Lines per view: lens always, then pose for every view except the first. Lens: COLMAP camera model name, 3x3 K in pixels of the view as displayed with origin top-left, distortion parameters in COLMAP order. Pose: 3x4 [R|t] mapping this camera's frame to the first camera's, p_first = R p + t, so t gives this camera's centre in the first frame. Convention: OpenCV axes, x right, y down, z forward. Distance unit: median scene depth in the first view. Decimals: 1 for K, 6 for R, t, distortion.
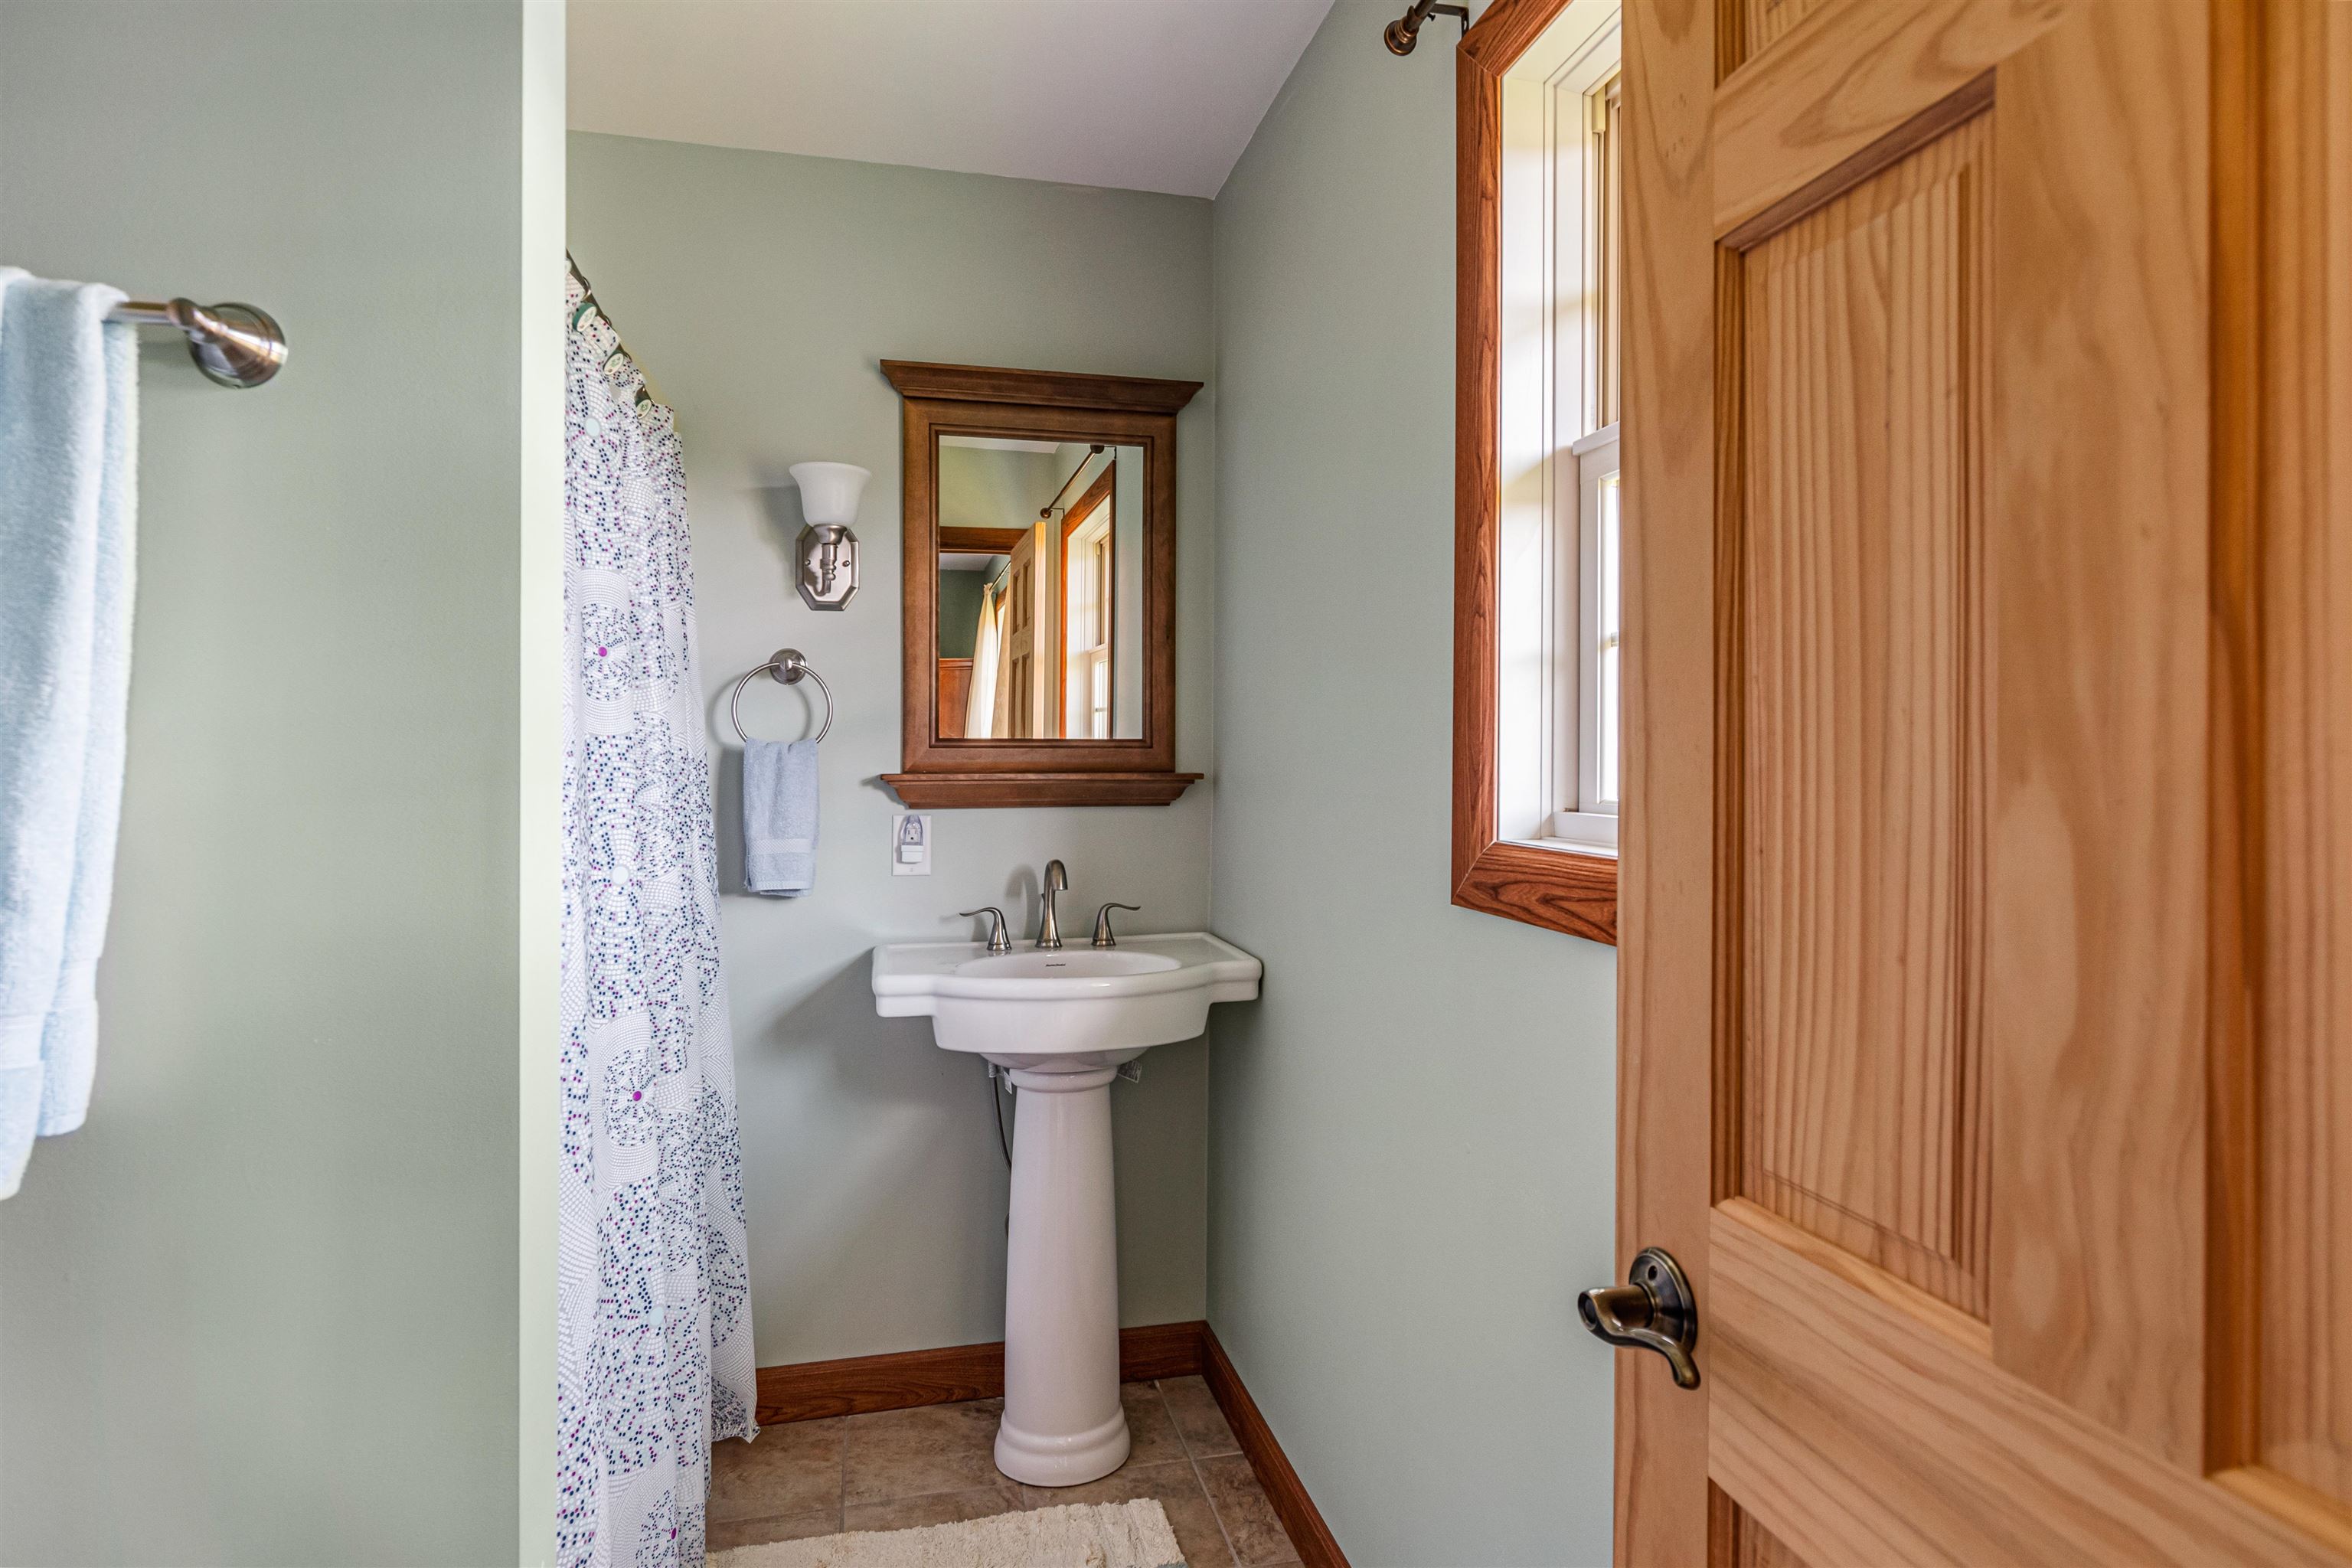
lens RADIAL K [[1227.1, 0, 1164.7], [0, 1227.1, 756.9], [0, 0, 1]] dist [-0.001320, -0.001931]
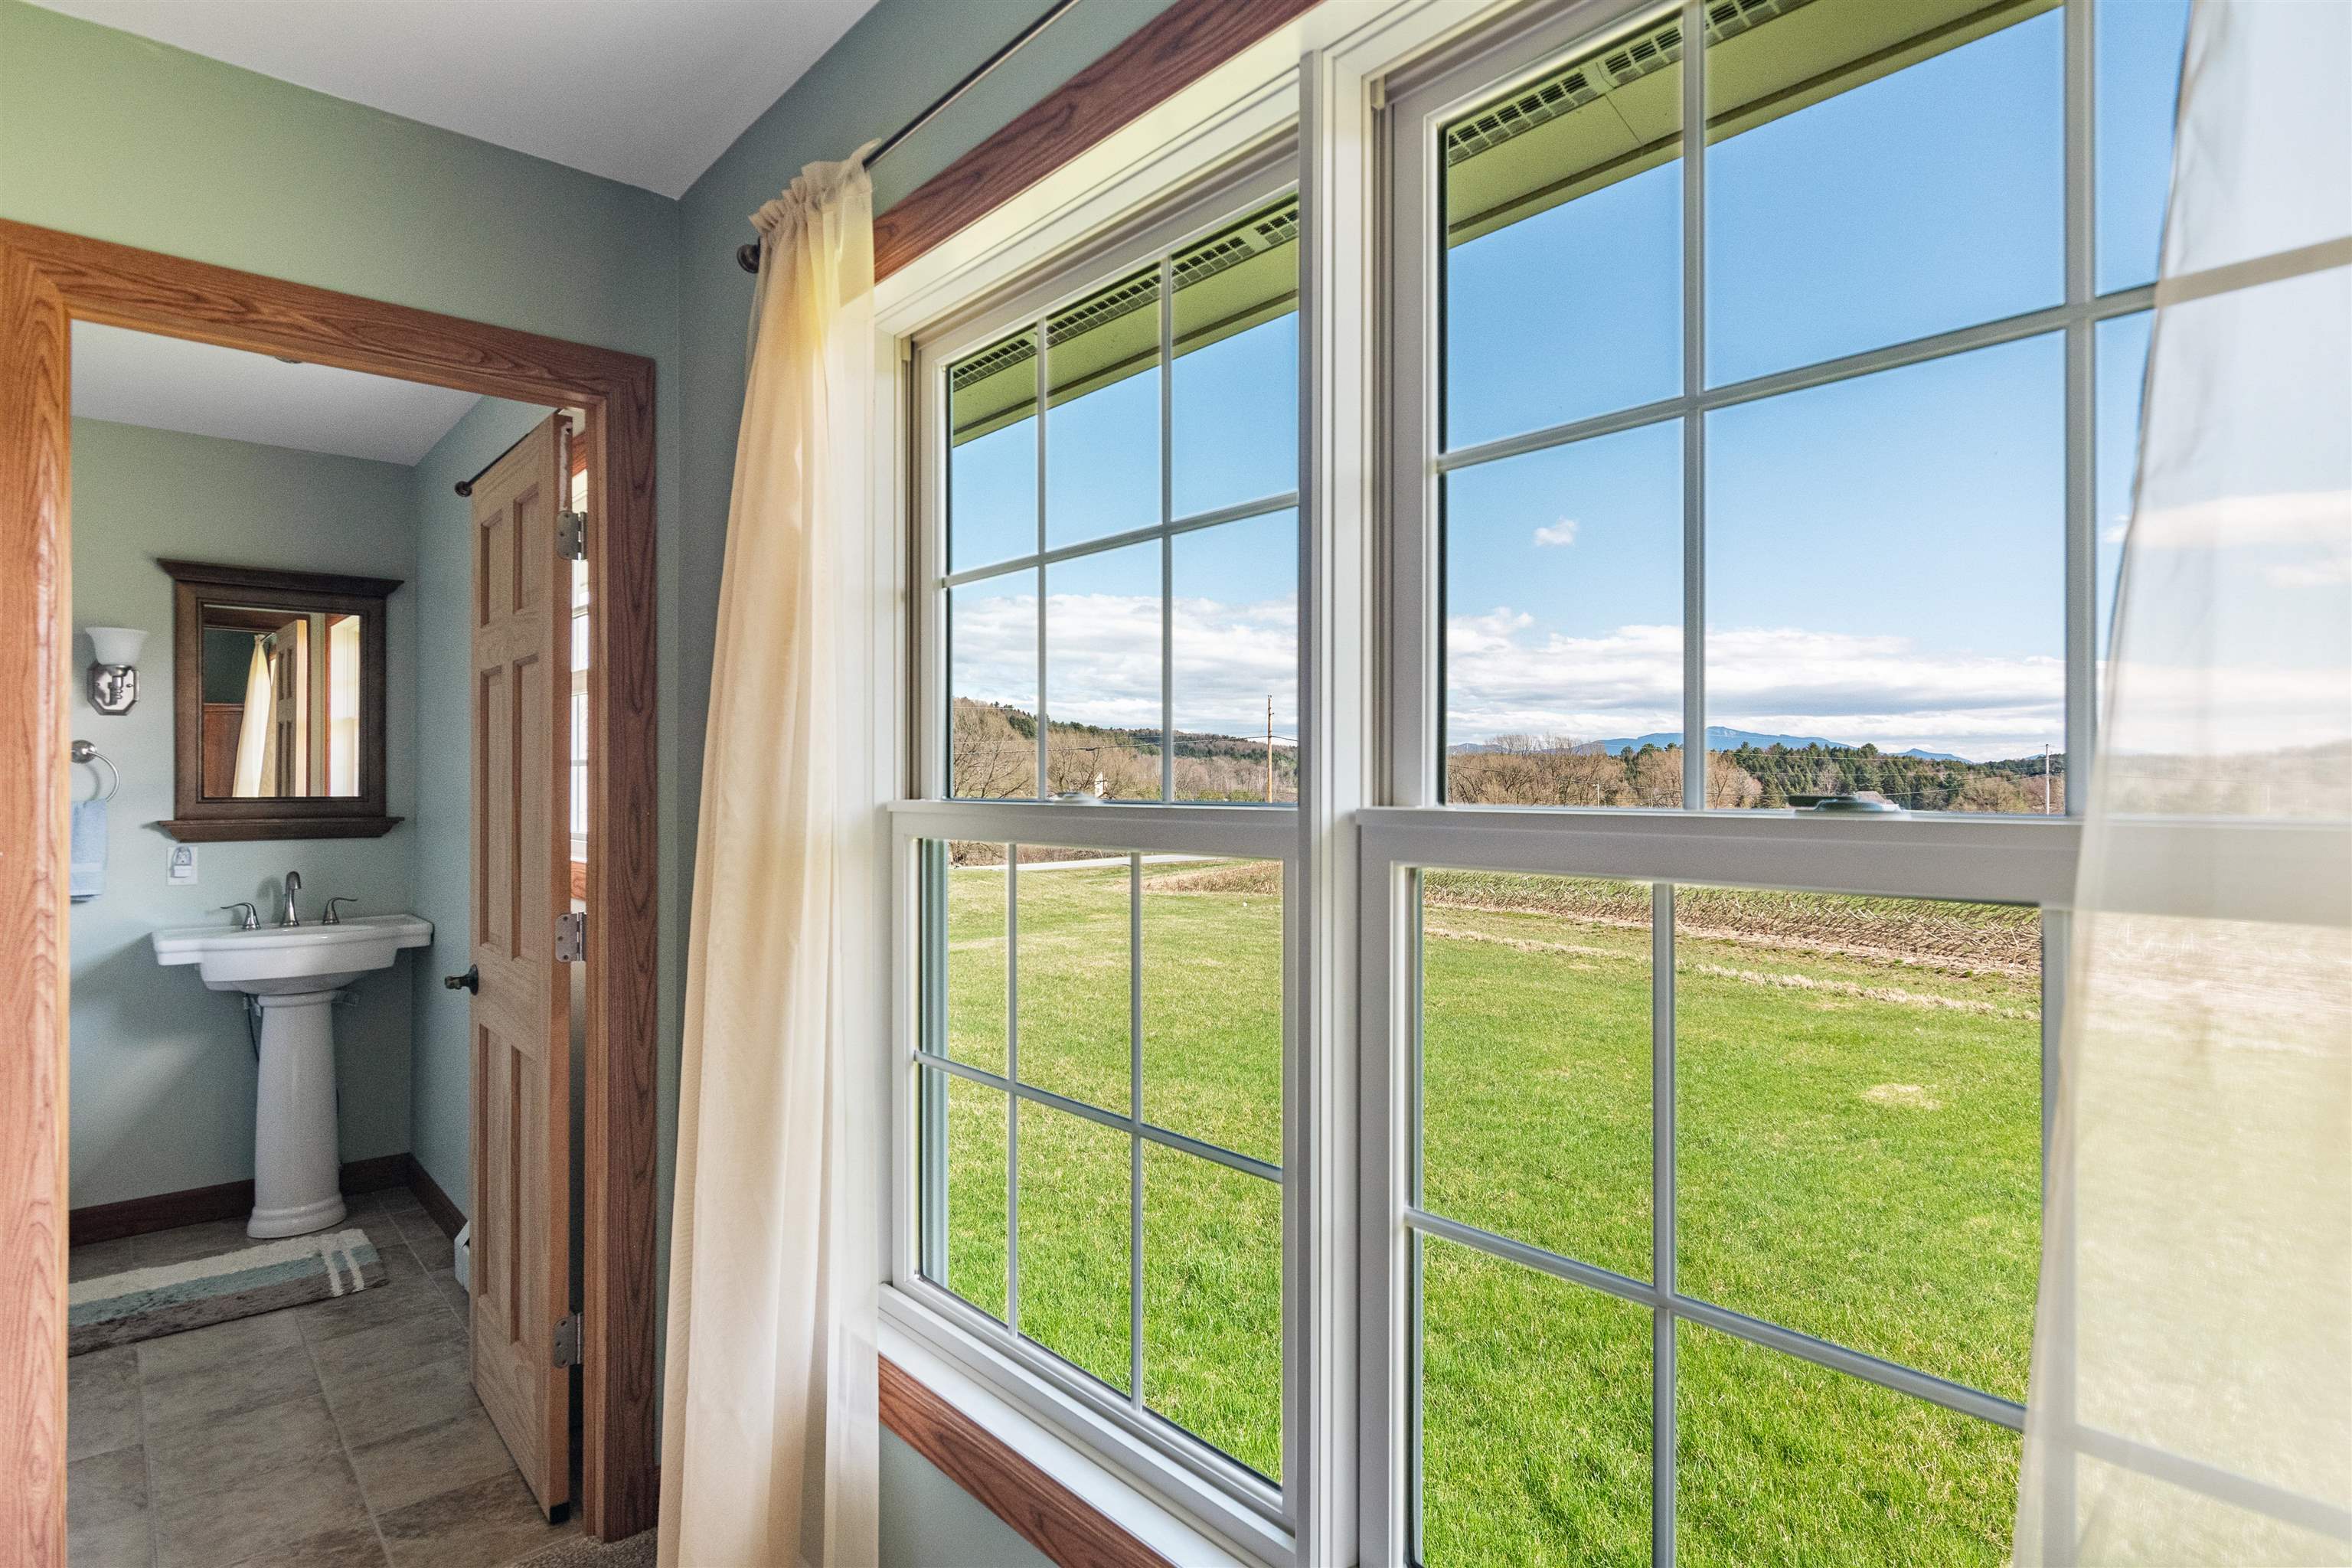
lens RADIAL K [[1228.5, 0, 1168.9], [0, 1228.5, 782.1], [0, 0, 1]] dist [0.002524, -0.001380]
pose [[0.884950, -0.001919, 0.465682, 0.187618], [0.003563, 0.999990, -0.002651, -0.027878], [-0.465673, 0.004005, 0.884948, -1.033001]]
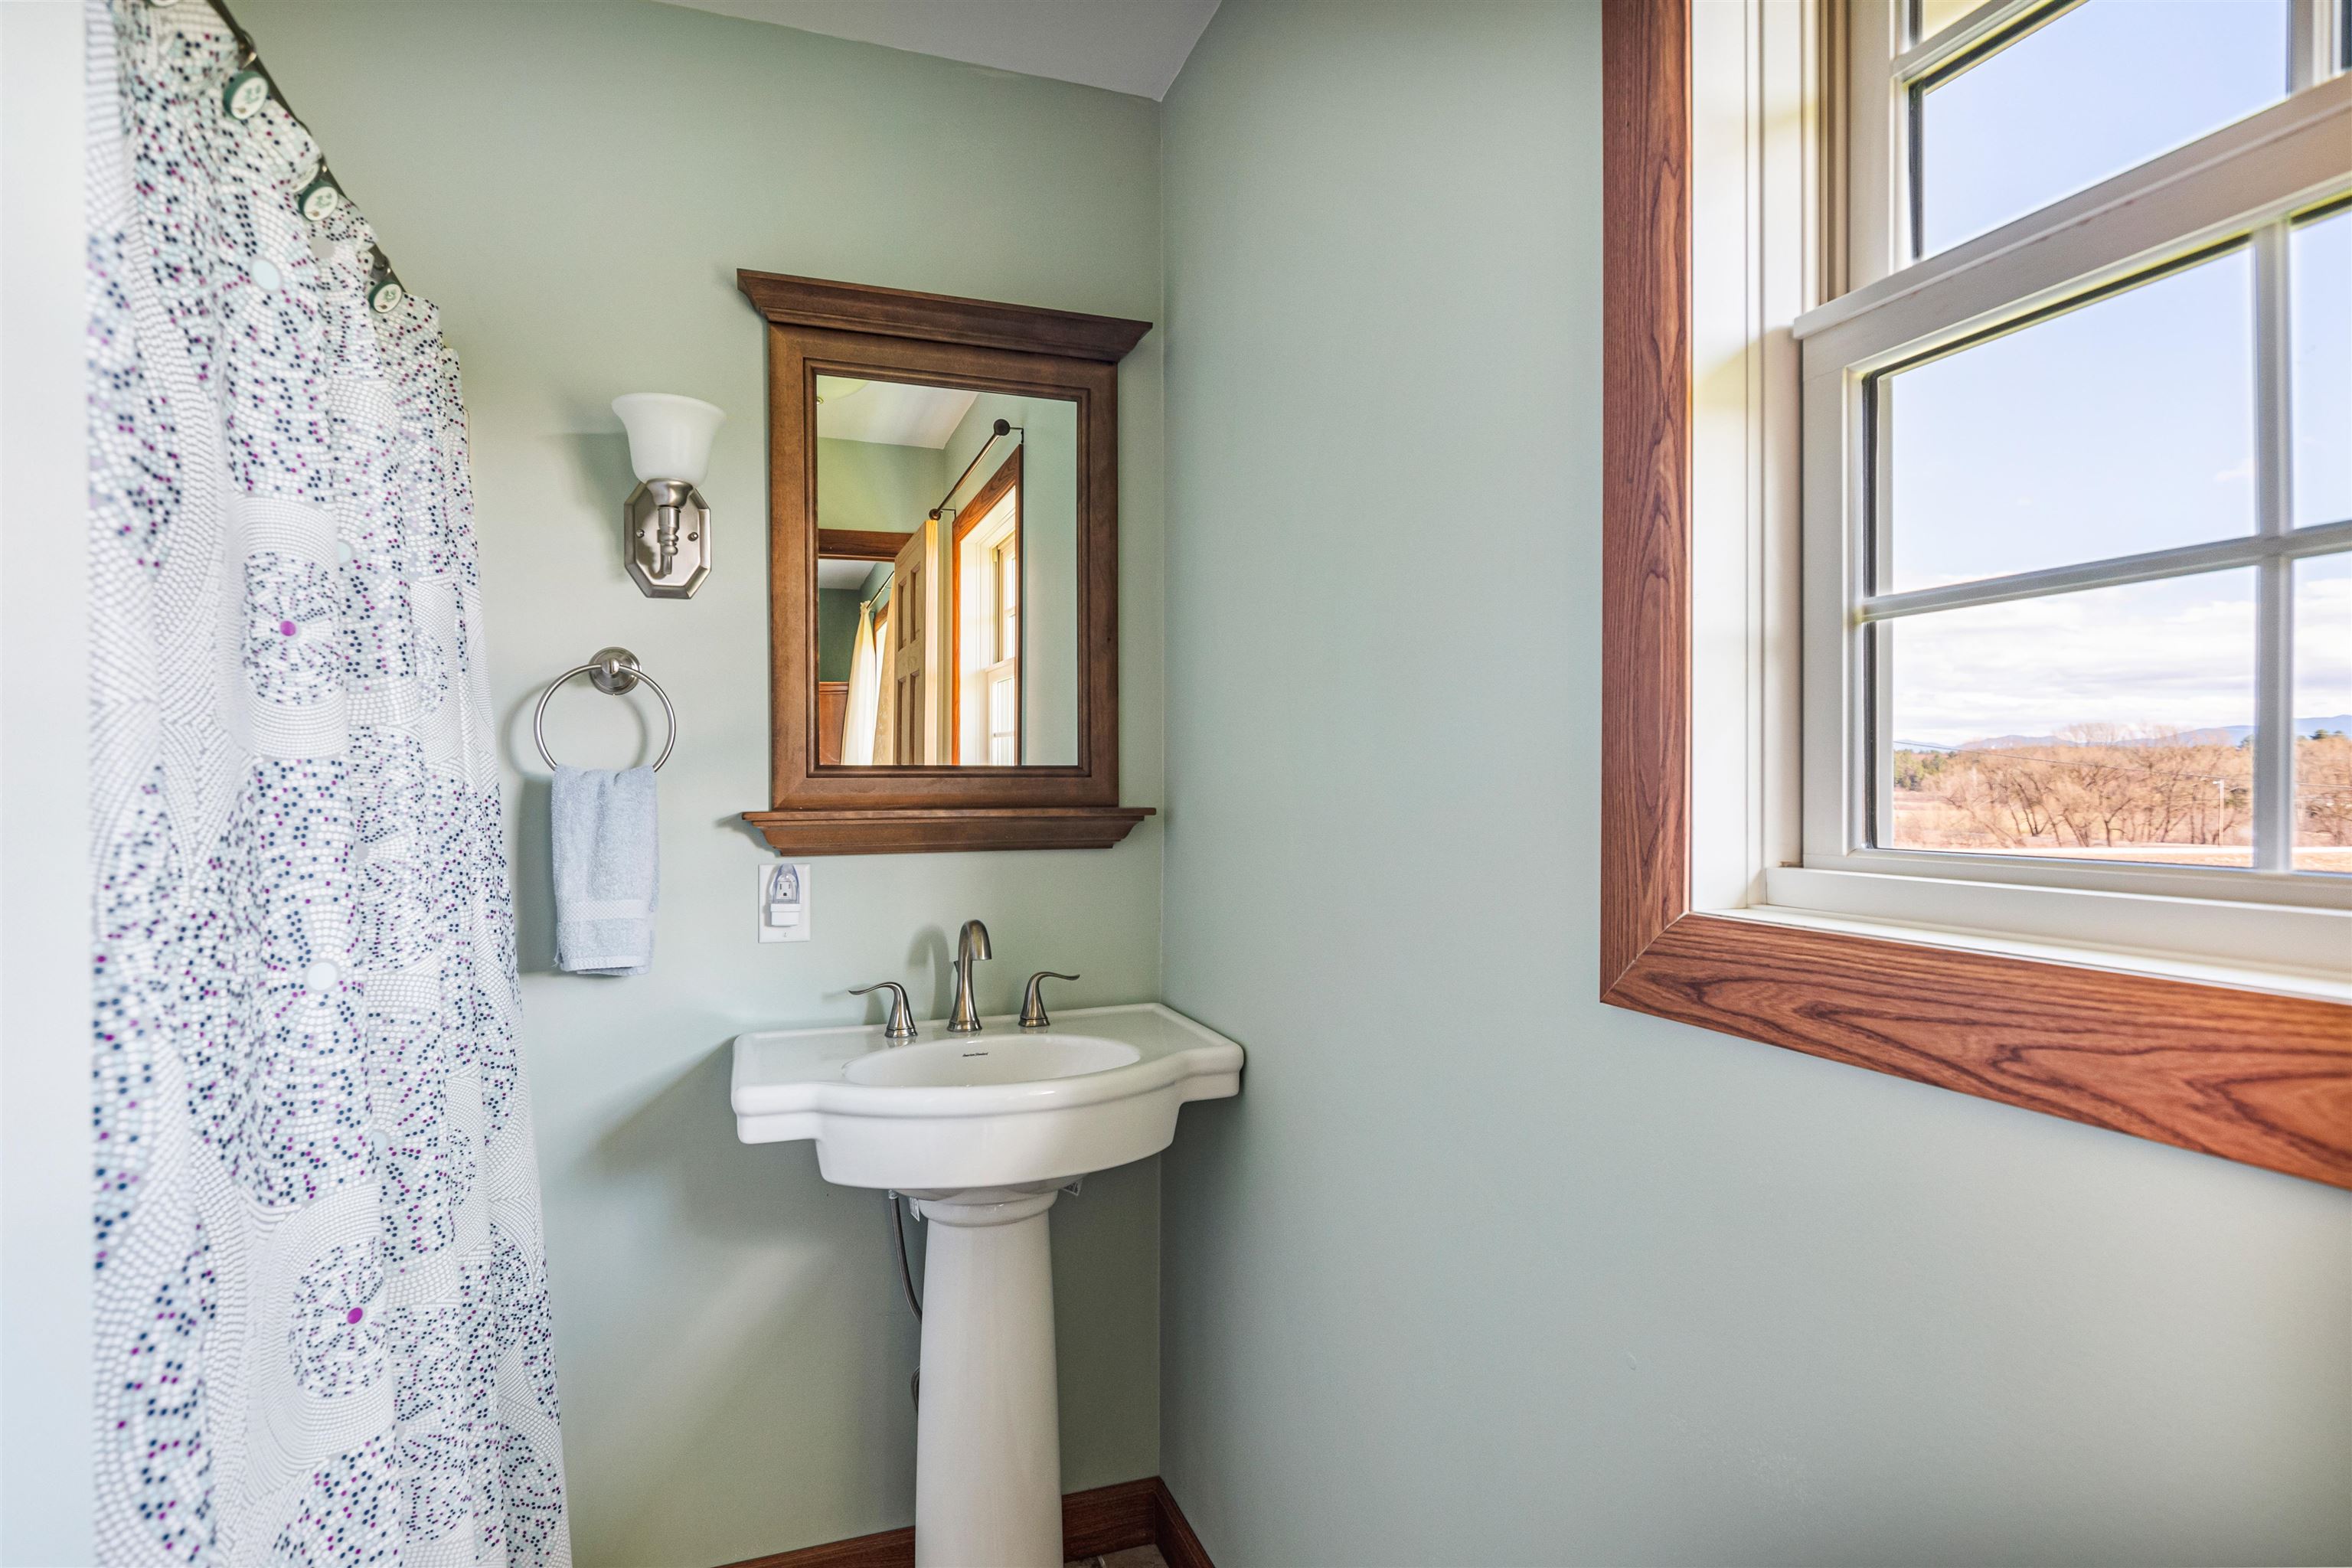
lens RADIAL K [[1207.6, 0, 1171.7], [0, 1207.6, 800.7], [0, 0, 1]] dist [-0.002309, -0.001666]
pose [[0.994004, -0.005889, 0.109189, -0.048706], [0.004613, 0.999918, 0.011940, -0.000907], [-0.109250, -0.011365, 0.993949, 0.228694]]
